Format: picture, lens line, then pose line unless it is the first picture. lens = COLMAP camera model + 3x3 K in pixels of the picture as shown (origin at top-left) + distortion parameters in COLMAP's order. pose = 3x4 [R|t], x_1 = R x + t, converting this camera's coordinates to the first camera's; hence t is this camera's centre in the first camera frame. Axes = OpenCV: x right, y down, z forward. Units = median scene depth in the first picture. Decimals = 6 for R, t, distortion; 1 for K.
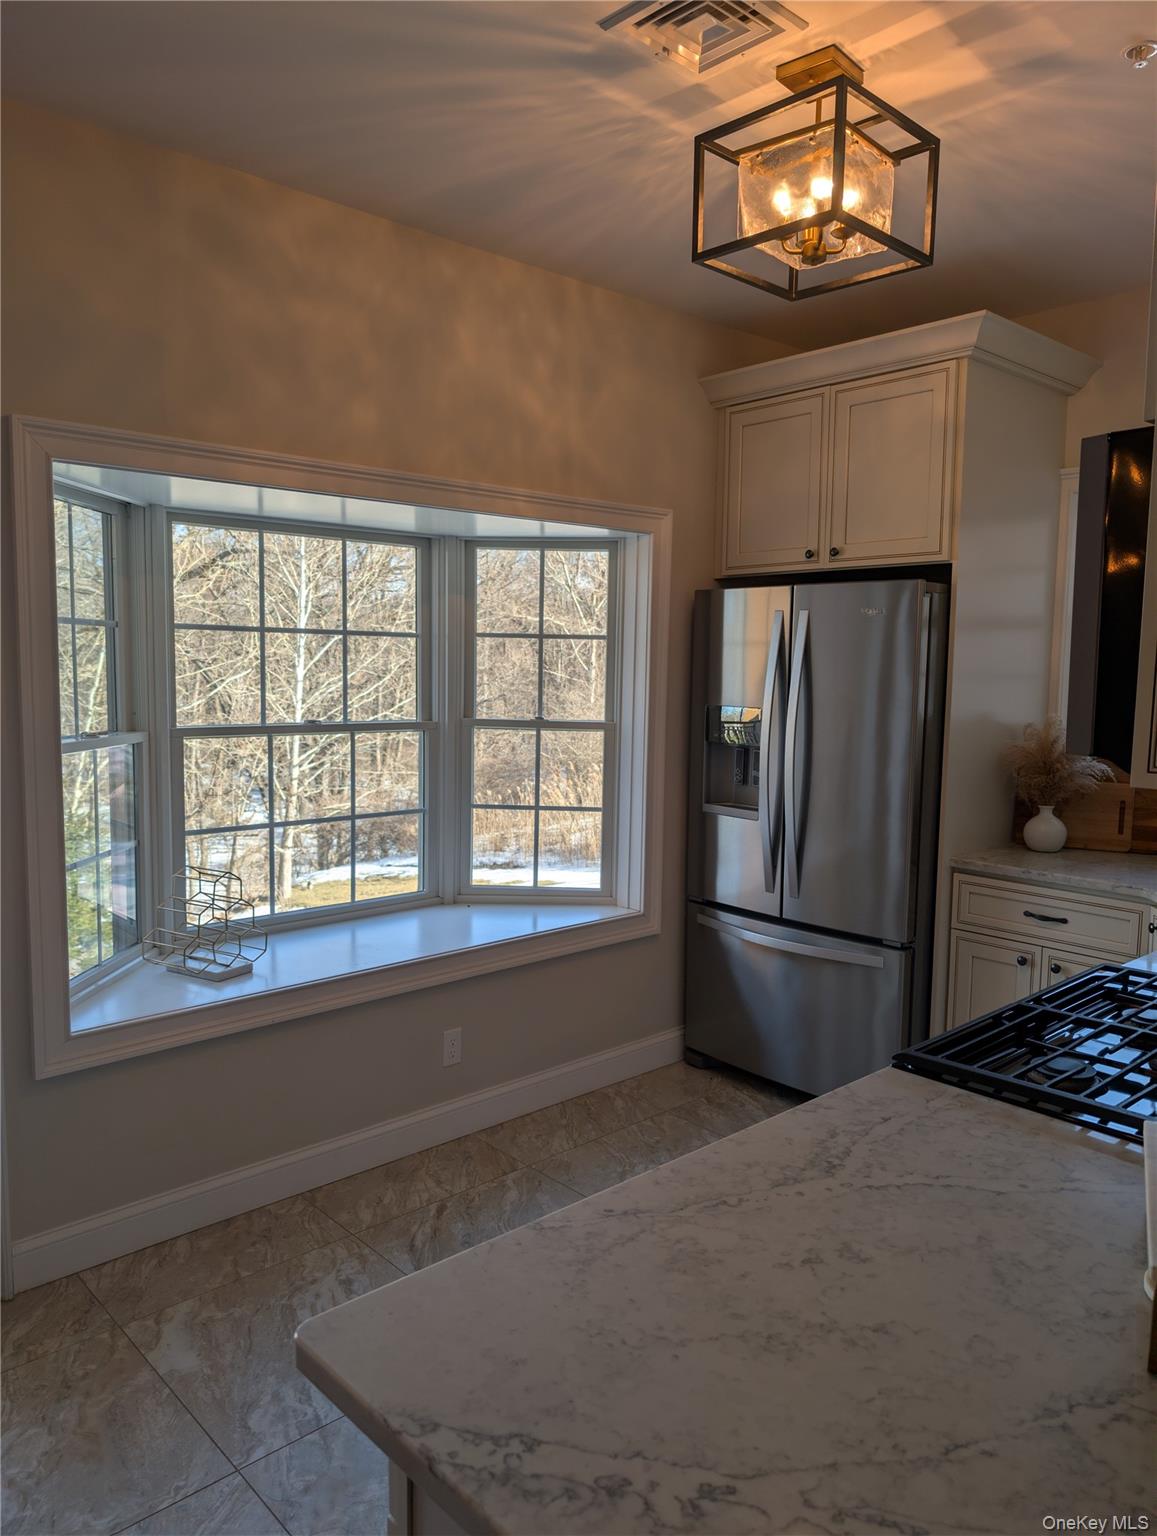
lens RADIAL K [[1110.7, 0, 582.0], [0, 1110.7, 770.5], [0, 0, 1]] dist [0.010038, -0.006313]
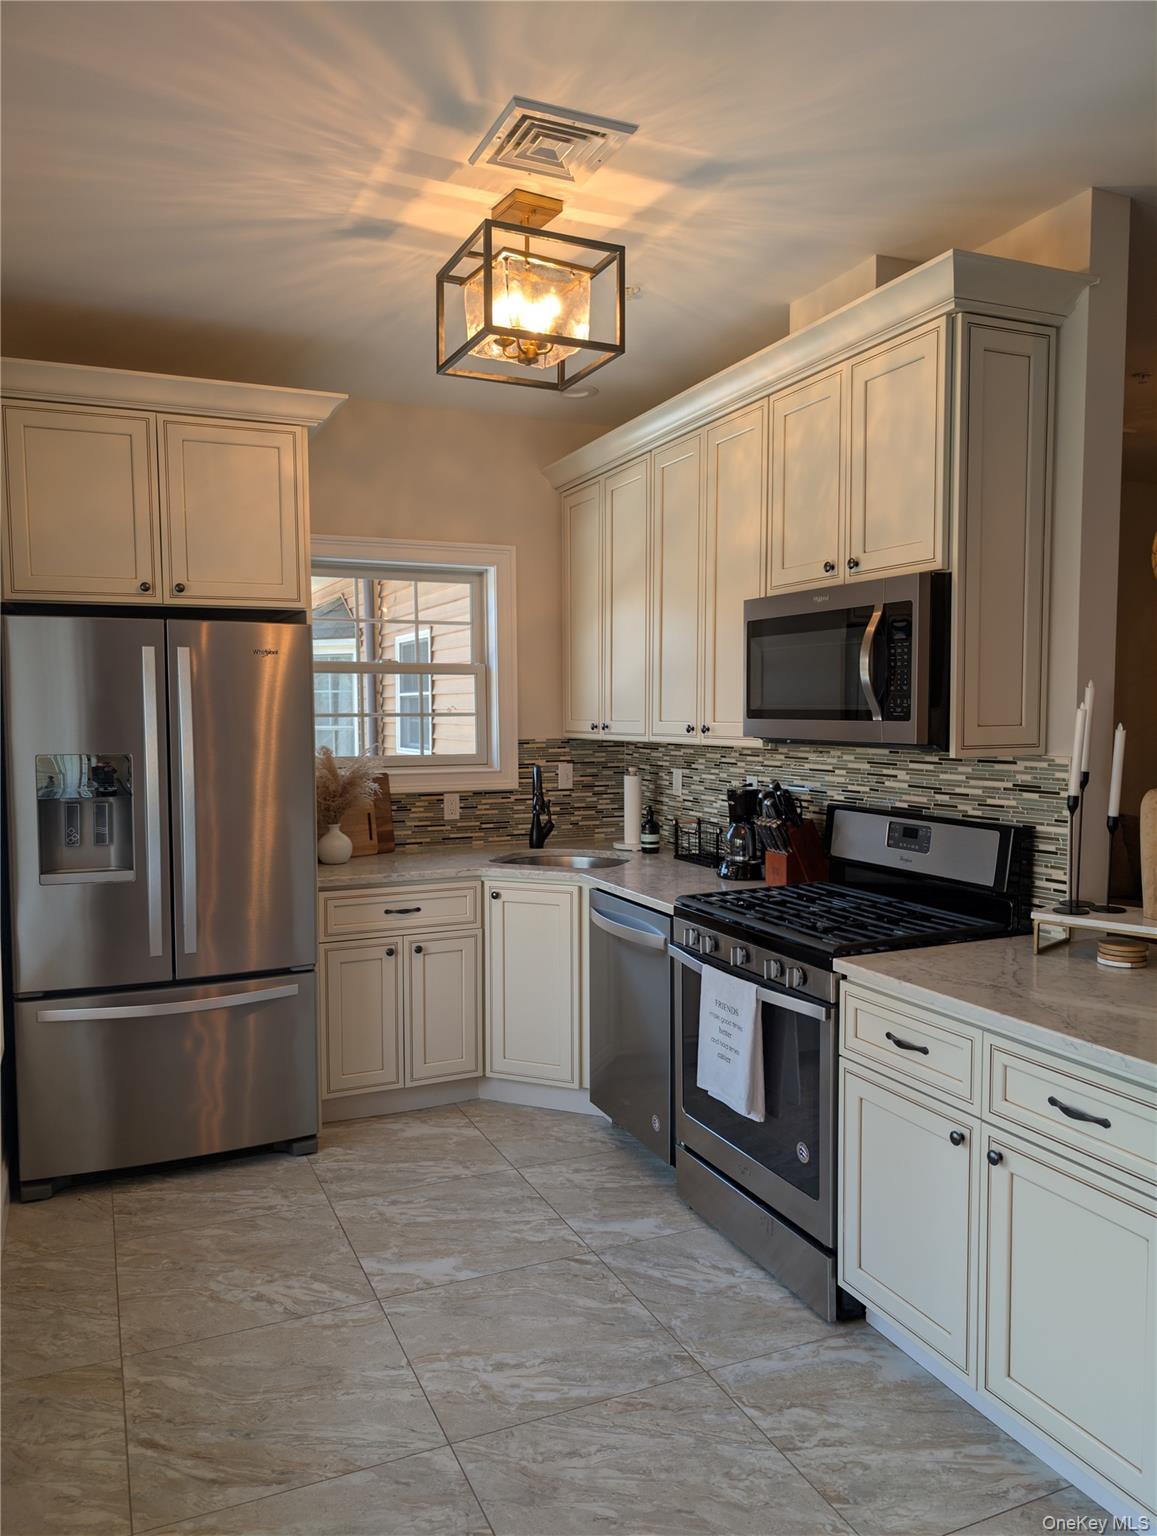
lens RADIAL K [[1110.7, 0, 577.9], [0, 1110.7, 775.8], [0, 0, 1]] dist [0.010038, -0.006313]
pose [[0.314074, -0.071264, 0.946720, -0.643523], [0.103850, 0.993774, 0.040353, -0.041647], [-0.943701, 0.085643, 0.319520, 0.418965]]
